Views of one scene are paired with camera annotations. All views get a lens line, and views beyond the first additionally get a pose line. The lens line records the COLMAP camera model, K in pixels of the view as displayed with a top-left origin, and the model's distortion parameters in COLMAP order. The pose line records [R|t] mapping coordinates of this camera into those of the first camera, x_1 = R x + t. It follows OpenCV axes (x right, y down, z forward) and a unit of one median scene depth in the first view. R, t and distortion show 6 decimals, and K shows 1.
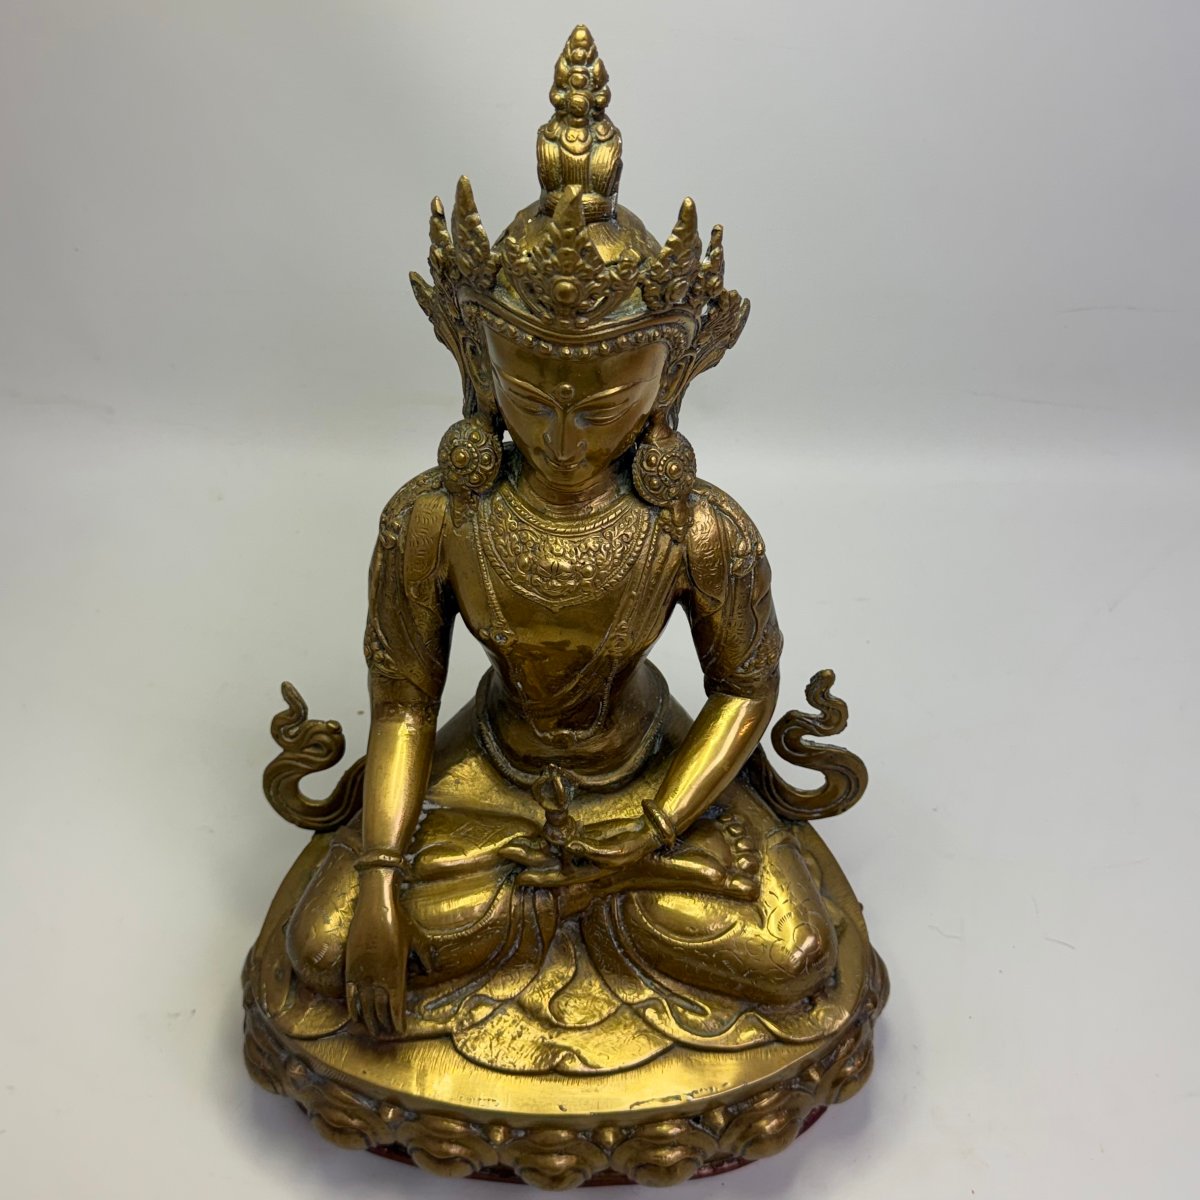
lens RADIAL K [[1488.5, 0, 598.8], [0, 1488.5, 622.7], [0, 0, 1]] dist [0.129837, -0.024678]
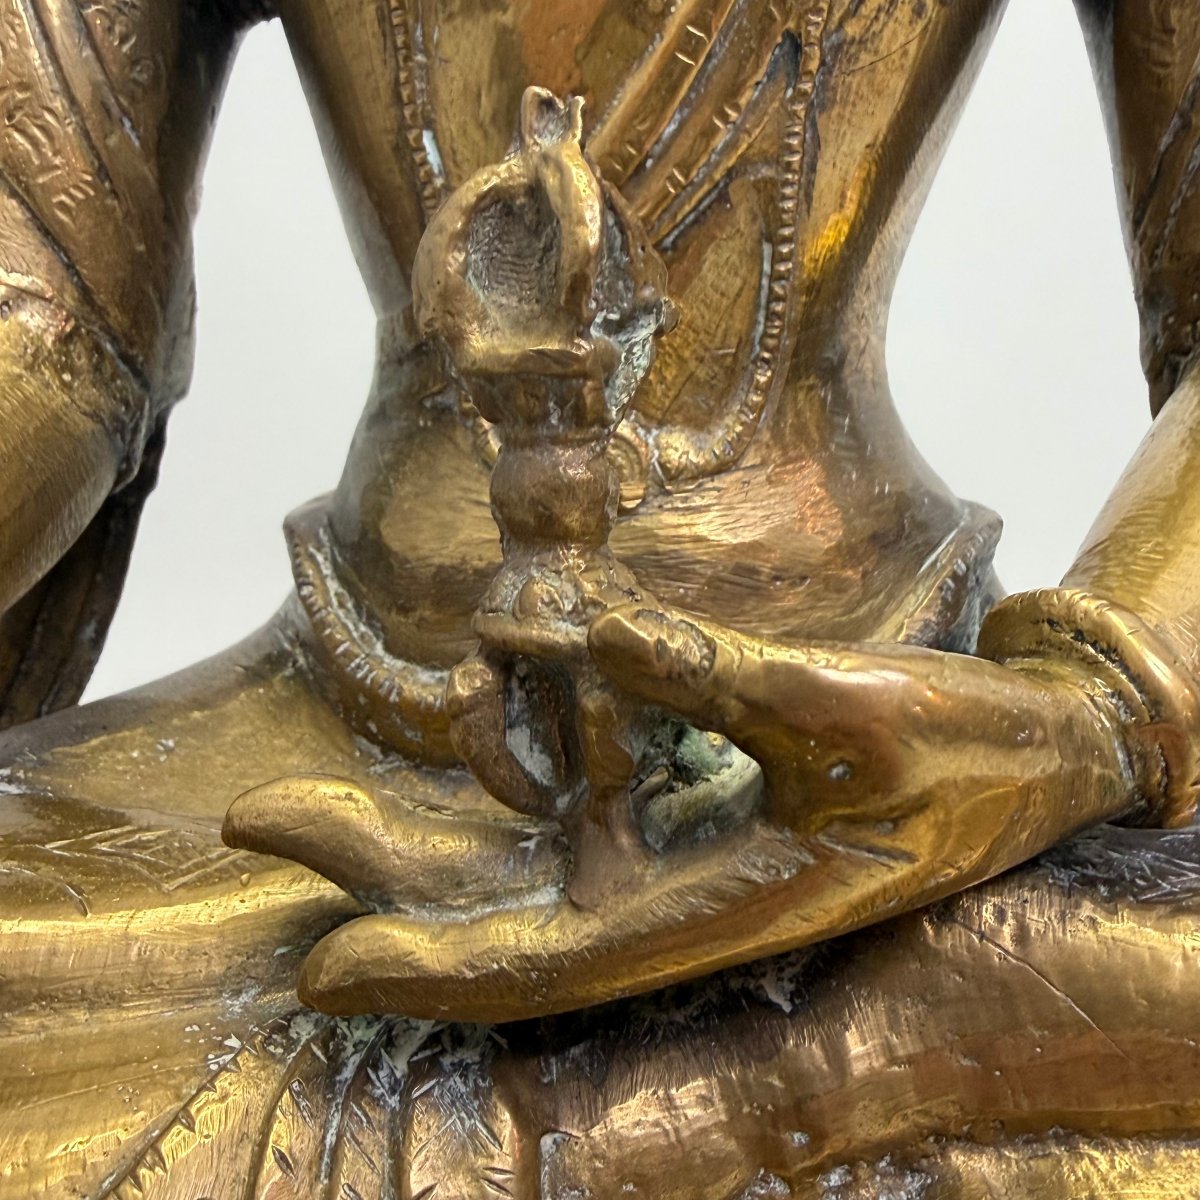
lens RADIAL K [[1532.3, 0, 598.8], [0, 1532.3, 477.0], [0, 0, 1]] dist [-0.003412, 0.035390]
pose [[0.998909, 0.012441, -0.045012, -0.015281], [-0.036212, 0.814970, -0.578371, 0.245081], [0.029488, 0.579370, 0.814531, 0.887643]]
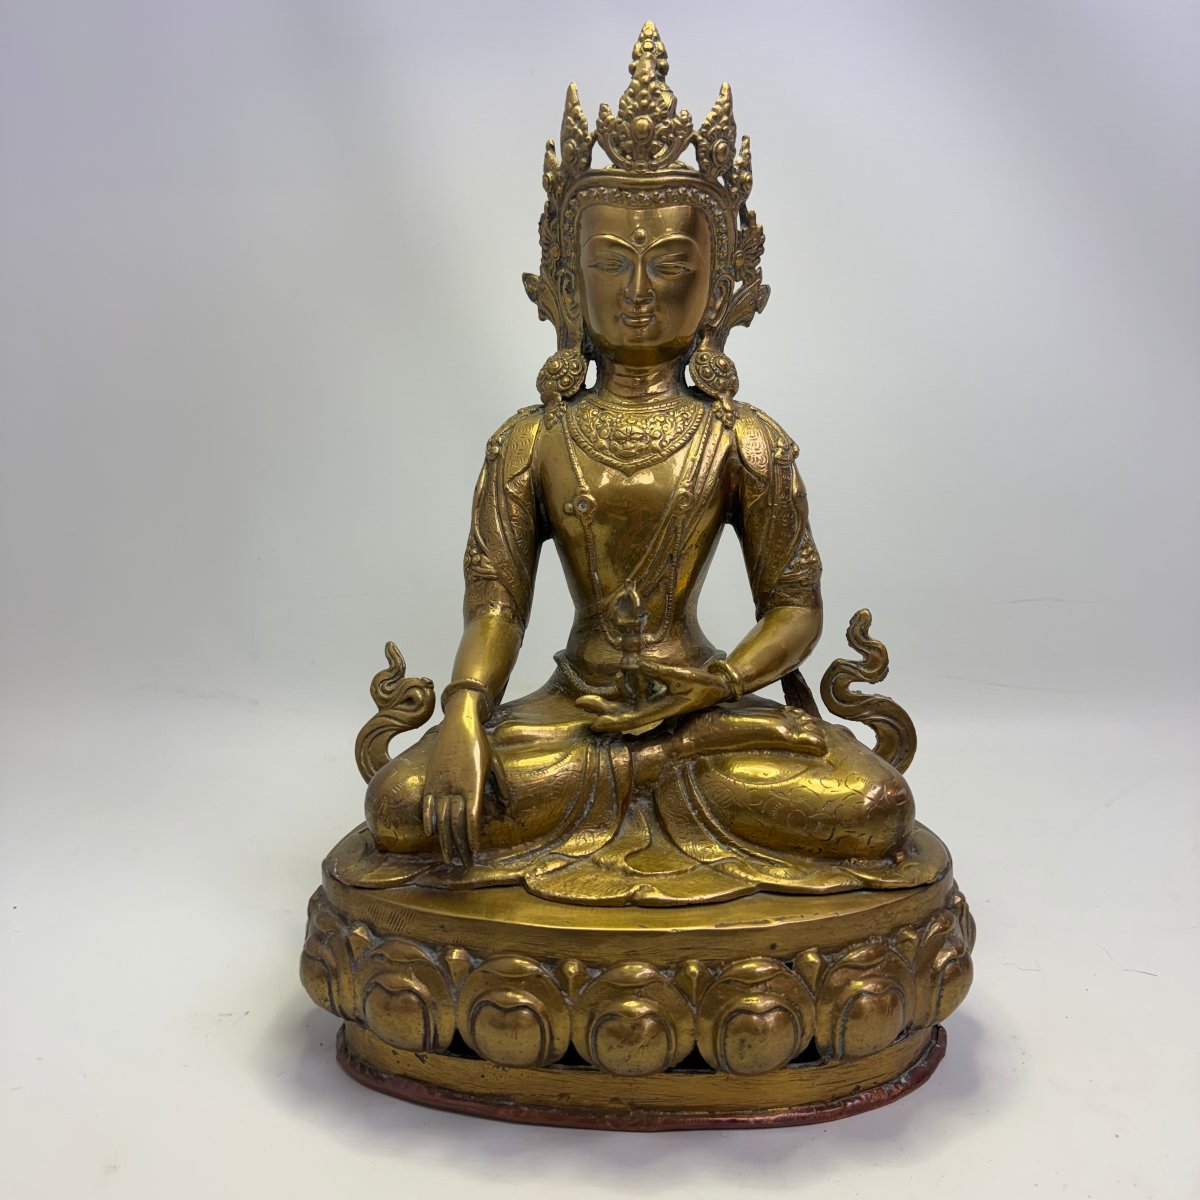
lens RADIAL K [[1165.8, 0, 586.8], [0, 1165.8, 603.2], [0, 0, 1]] dist [0.085953, -0.012111]
pose [[0.999668, -0.009500, -0.023956, -0.041963], [-0.007521, 0.781571, -0.623771, 0.665314], [0.024649, 0.623744, 0.781240, 0.330822]]
